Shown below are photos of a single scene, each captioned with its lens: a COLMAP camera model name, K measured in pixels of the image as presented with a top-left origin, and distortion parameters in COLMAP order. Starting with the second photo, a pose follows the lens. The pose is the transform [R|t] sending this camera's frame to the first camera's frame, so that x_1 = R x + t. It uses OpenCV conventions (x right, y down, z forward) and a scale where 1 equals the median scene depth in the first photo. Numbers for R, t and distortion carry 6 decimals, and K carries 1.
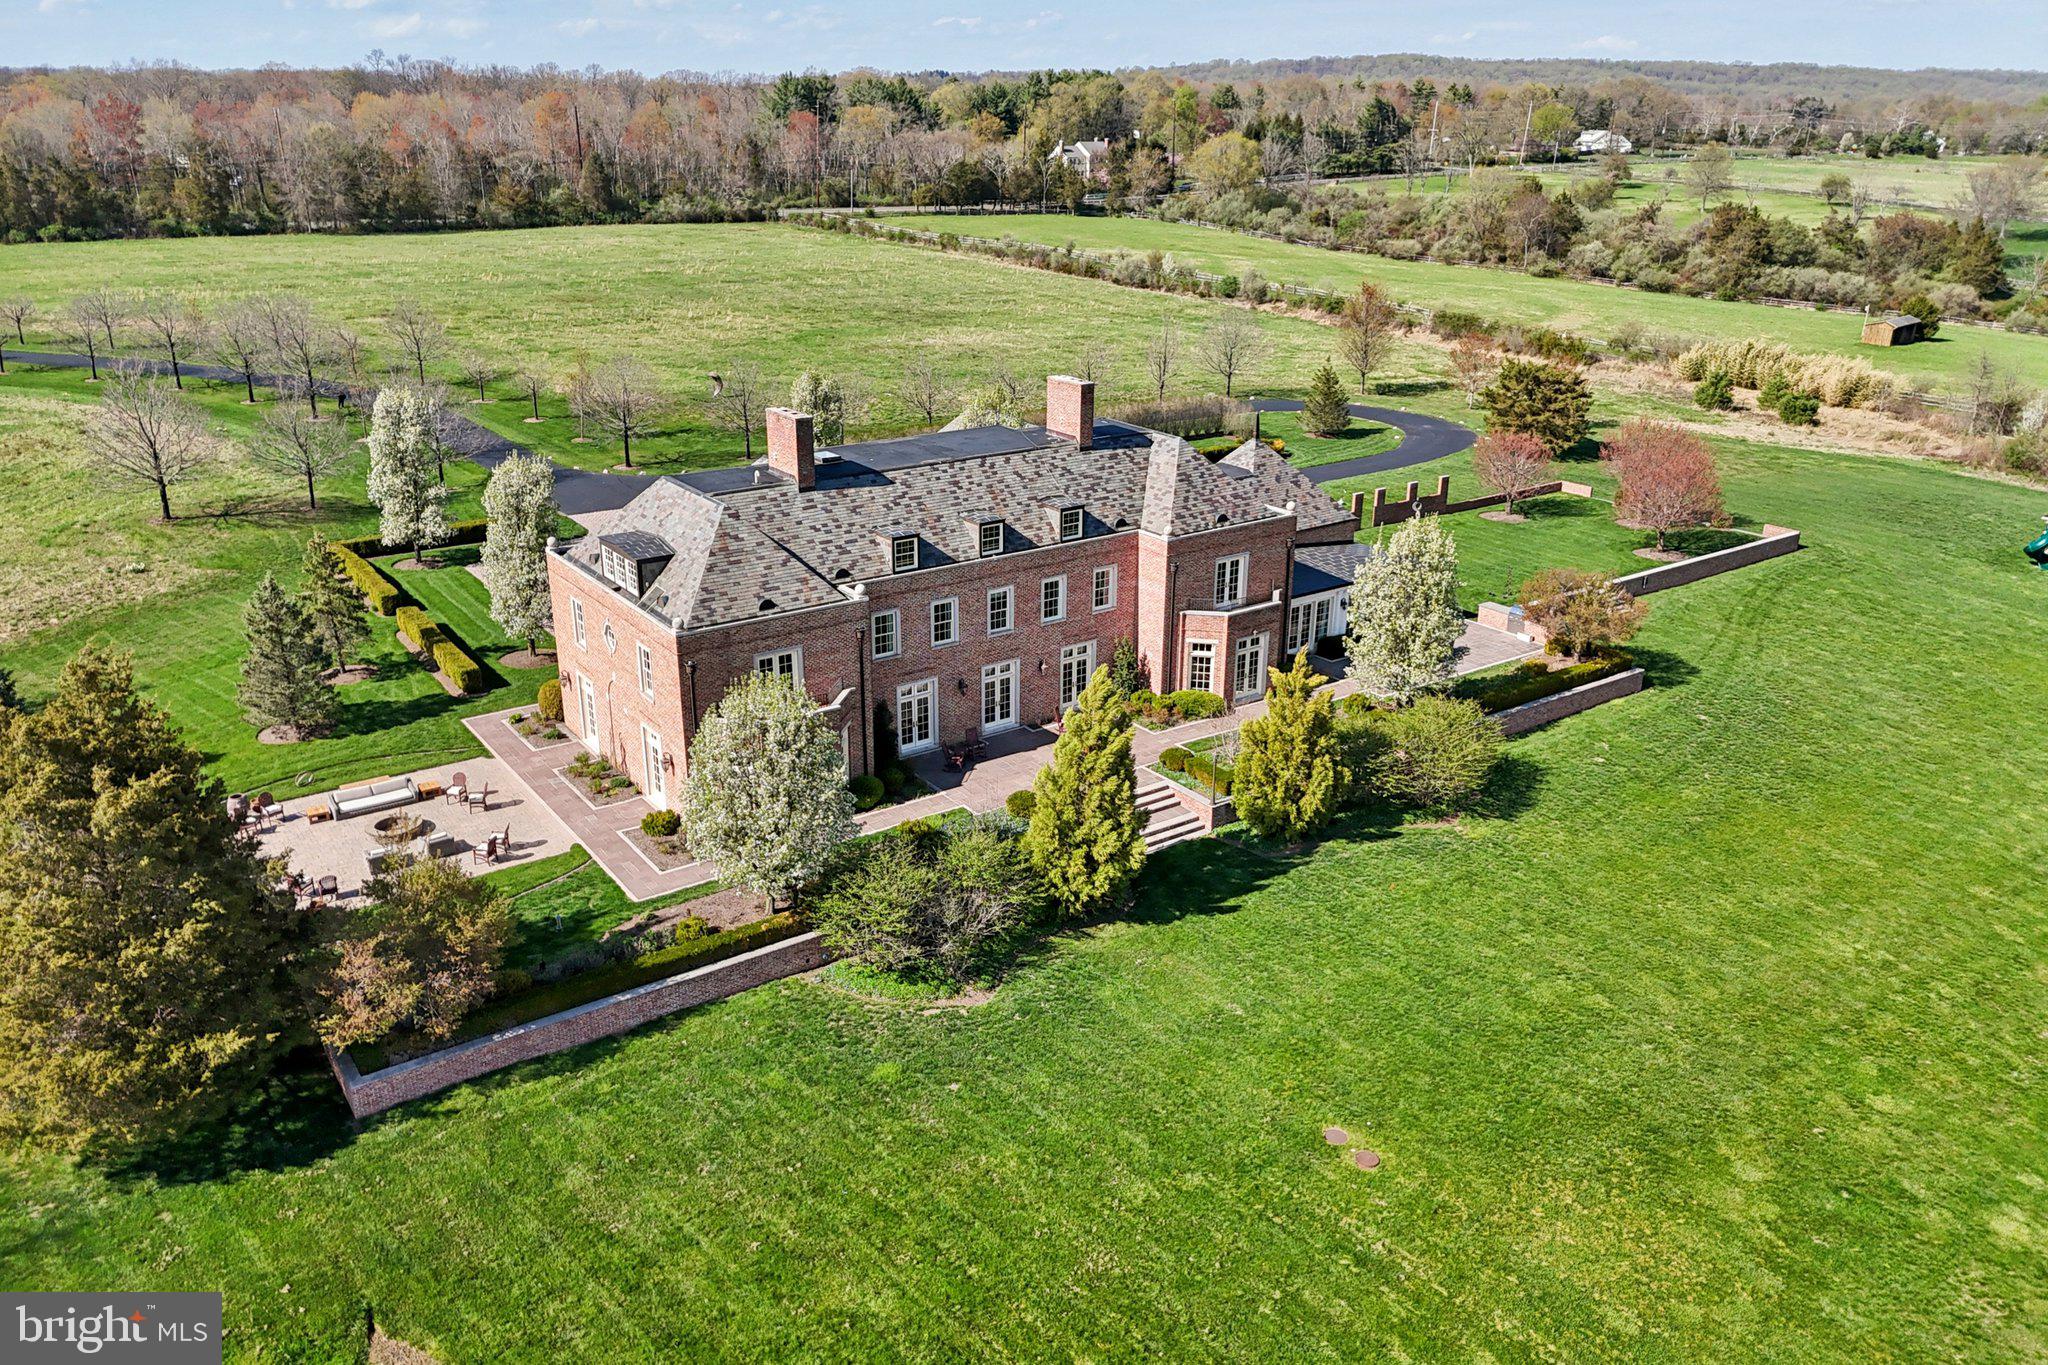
lens RADIAL K [[1525.5, 0, 1016.3], [0, 1525.5, 685.2], [0, 0, 1]] dist [0.067860, -0.063813]
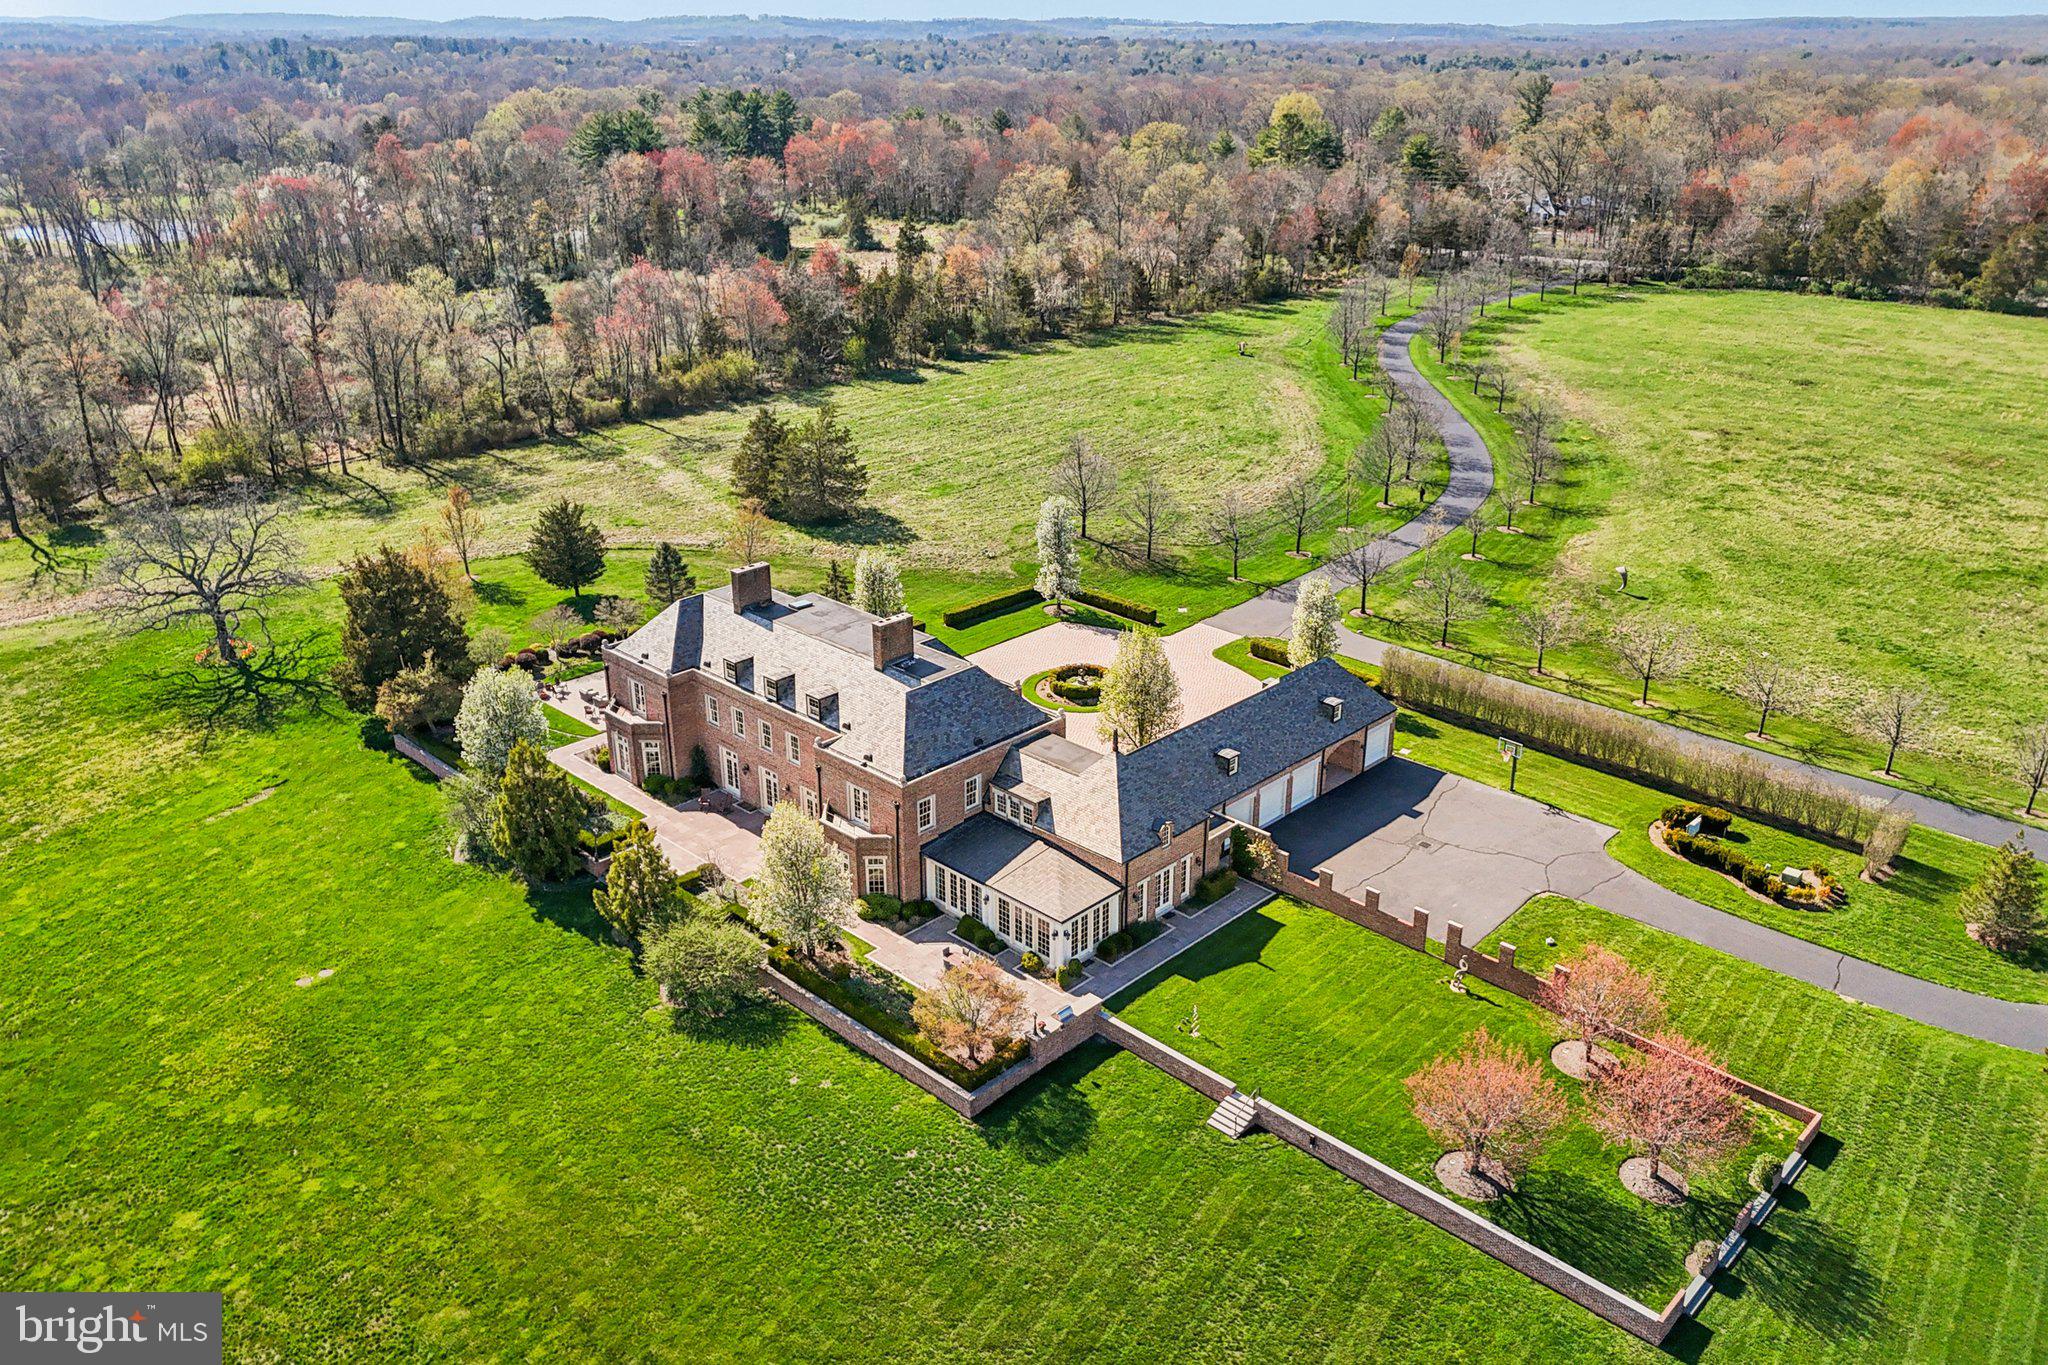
lens RADIAL K [[1537.5, 0, 1042.5], [0, 1537.5, 686.9], [0, 0, 1]] dist [0.070318, -0.066629]
pose [[0.193572, 0.379904, -0.904546, 1.003469], [-0.346920, 0.888923, 0.299102, -0.461008], [0.917702, 0.255907, 0.303867, 0.563763]]
